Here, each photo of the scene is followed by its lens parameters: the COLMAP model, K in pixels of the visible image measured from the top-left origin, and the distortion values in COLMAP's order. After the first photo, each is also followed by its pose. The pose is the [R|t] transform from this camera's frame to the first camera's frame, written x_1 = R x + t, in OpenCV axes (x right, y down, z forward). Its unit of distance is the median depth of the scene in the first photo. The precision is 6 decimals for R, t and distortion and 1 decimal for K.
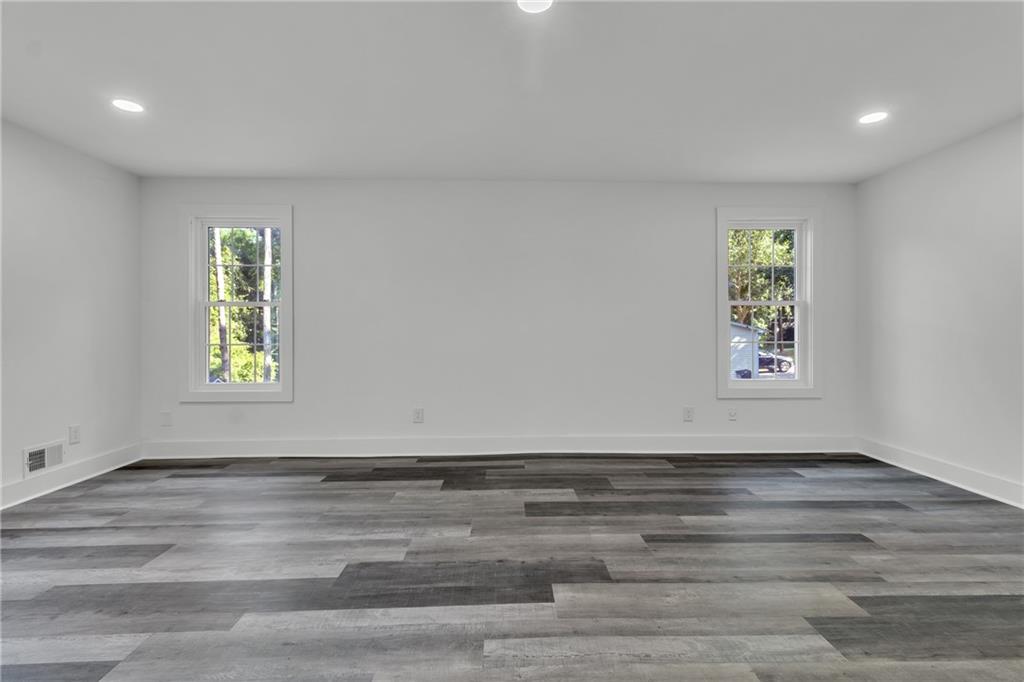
lens RADIAL K [[491.8, 0, 513.7], [0, 491.8, 338.1], [0, 0, 1]] dist [0.003045, 0.000416]
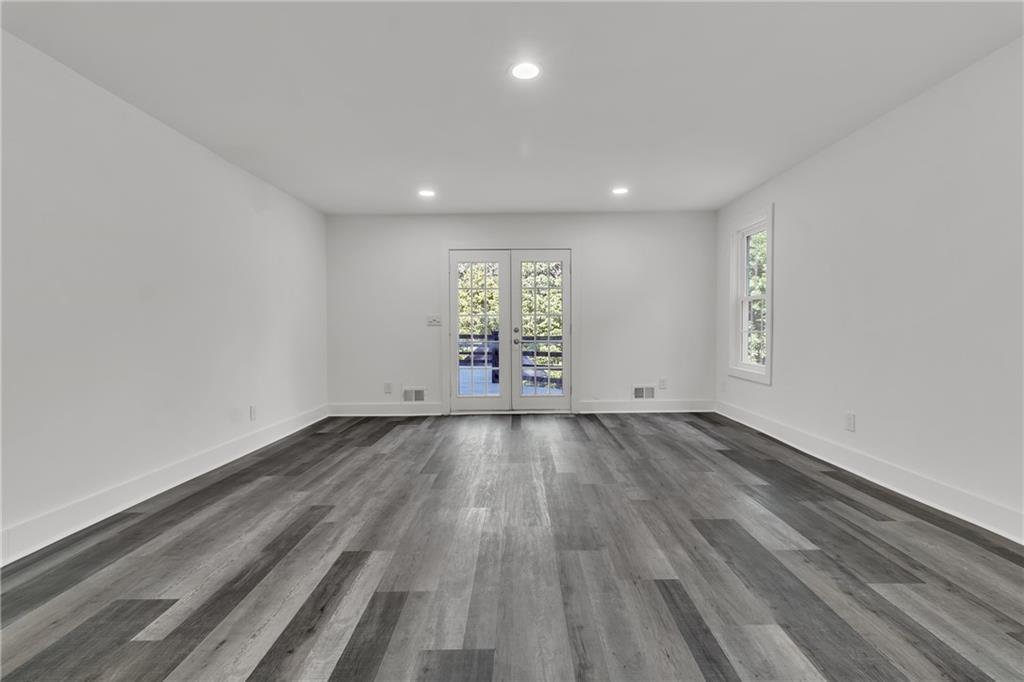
lens RADIAL K [[491.8, 0, 514.0], [0, 491.8, 337.2], [0, 0, 1]] dist [0.003045, 0.000416]
pose [[-0.063177, 0.025222, -0.997684, 0.951969], [-0.004784, 0.999661, 0.025575, -0.001297], [0.997991, 0.006389, -0.063035, 0.722524]]
